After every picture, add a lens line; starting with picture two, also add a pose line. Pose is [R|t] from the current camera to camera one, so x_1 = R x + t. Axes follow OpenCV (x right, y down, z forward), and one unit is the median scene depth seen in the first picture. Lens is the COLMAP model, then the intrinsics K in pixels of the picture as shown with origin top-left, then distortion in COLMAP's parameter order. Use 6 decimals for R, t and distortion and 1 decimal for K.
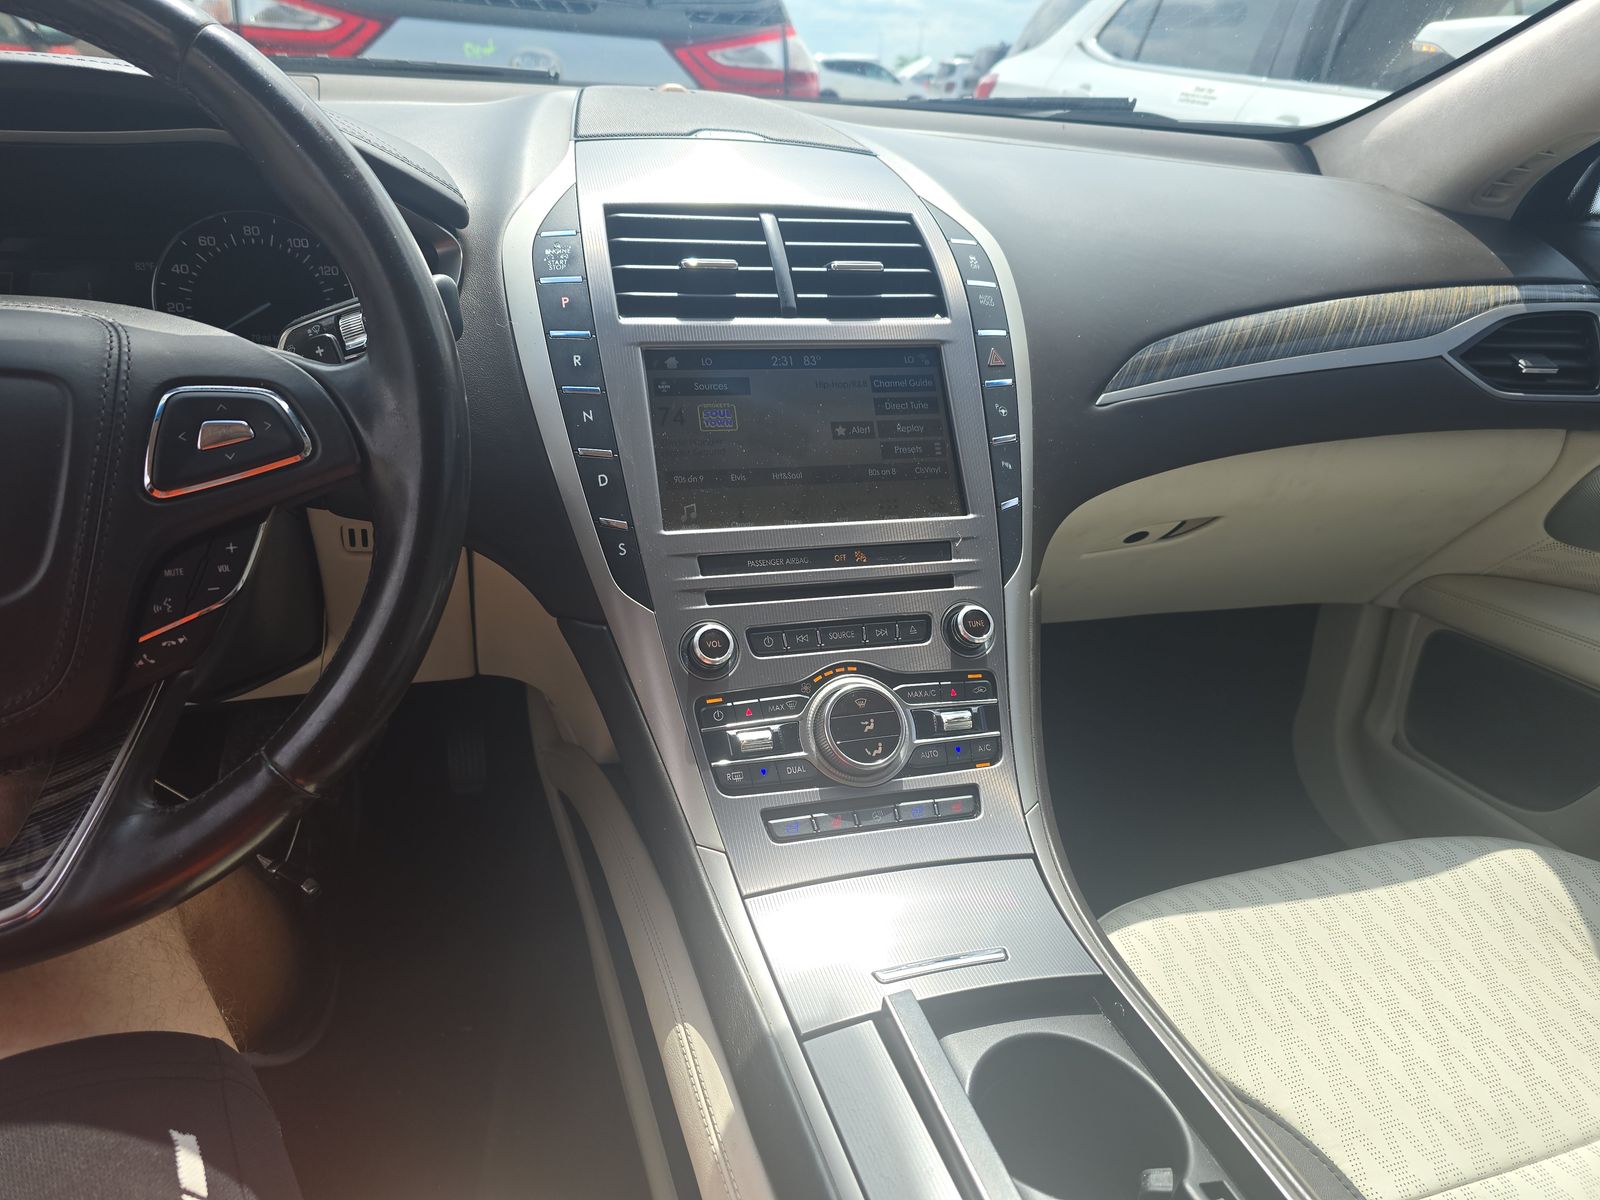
lens RADIAL K [[1071.3, 0, 794.1], [0, 1071.3, 593.7], [0, 0, 1]] dist [0.033738, -0.022183]
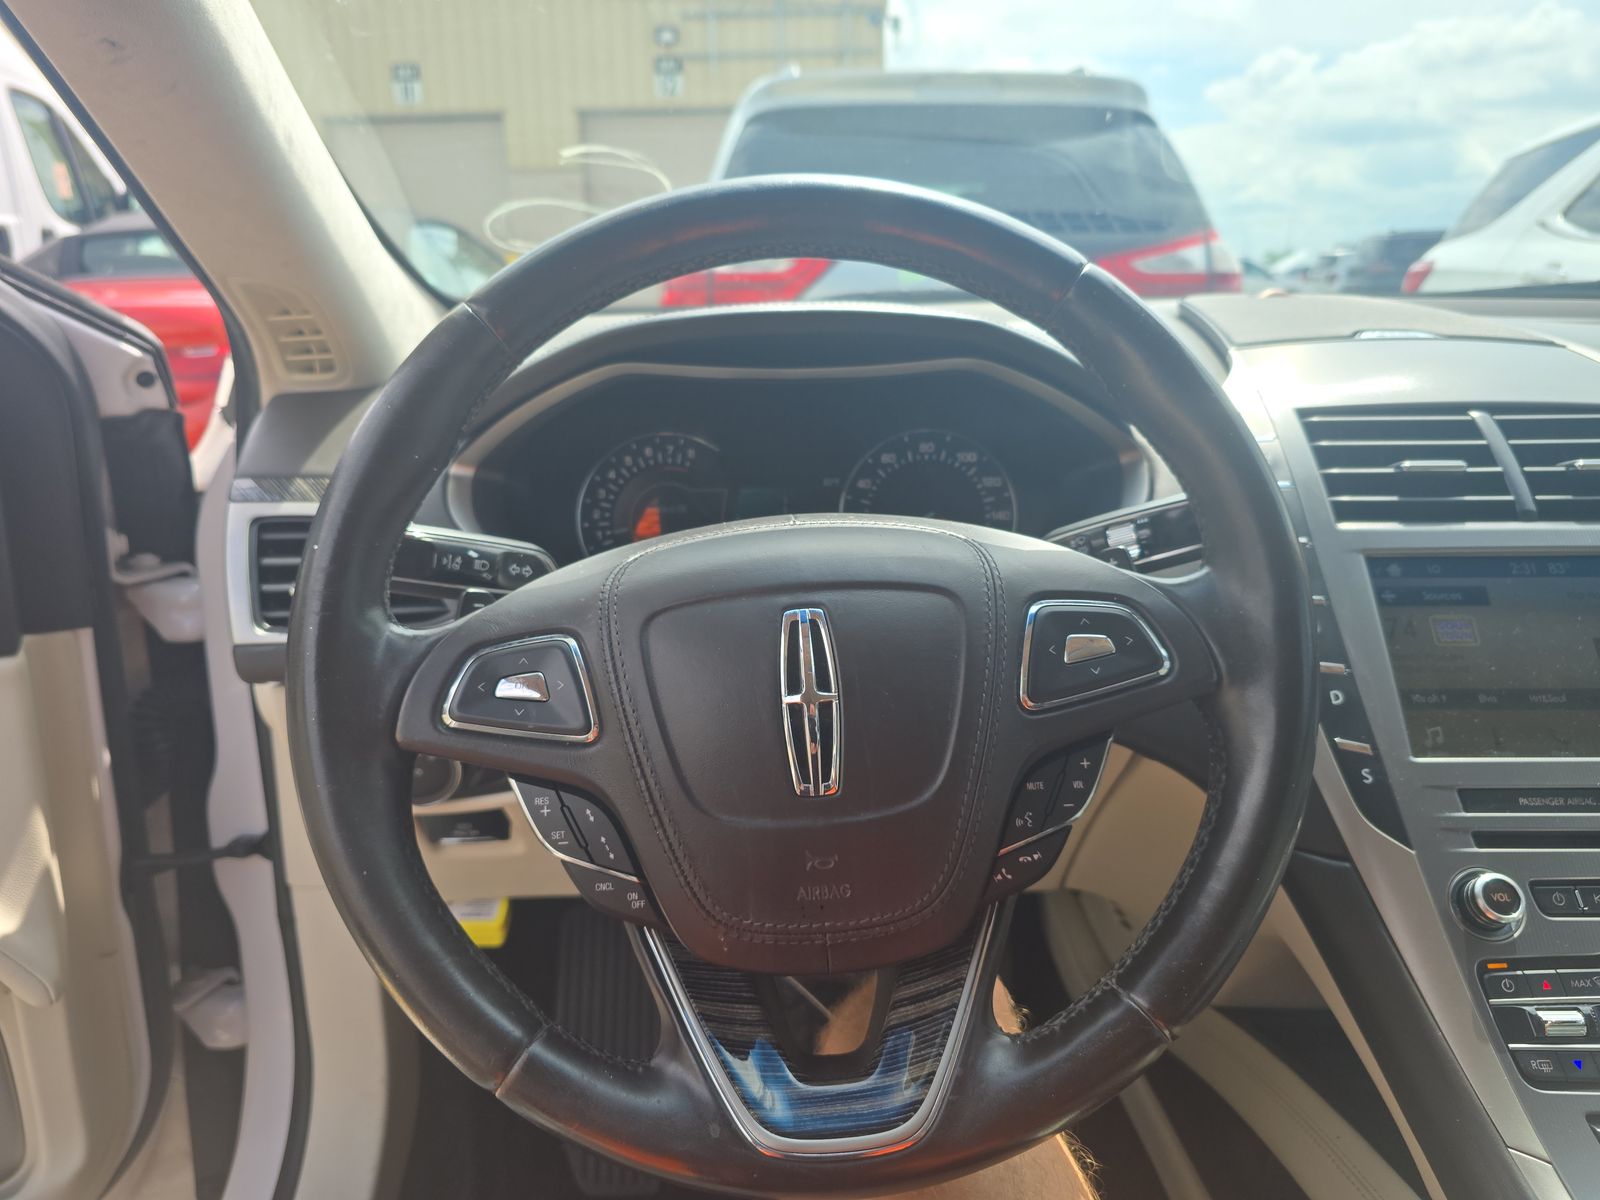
lens RADIAL K [[1071.3, 0, 790.3], [0, 1071.3, 593.9], [0, 0, 1]] dist [0.033738, -0.022183]
pose [[0.955400, 0.013638, -0.294998, -0.344608], [-0.064706, 0.984327, -0.164056, -0.011496], [0.288137, 0.175827, 0.941308, -0.012704]]
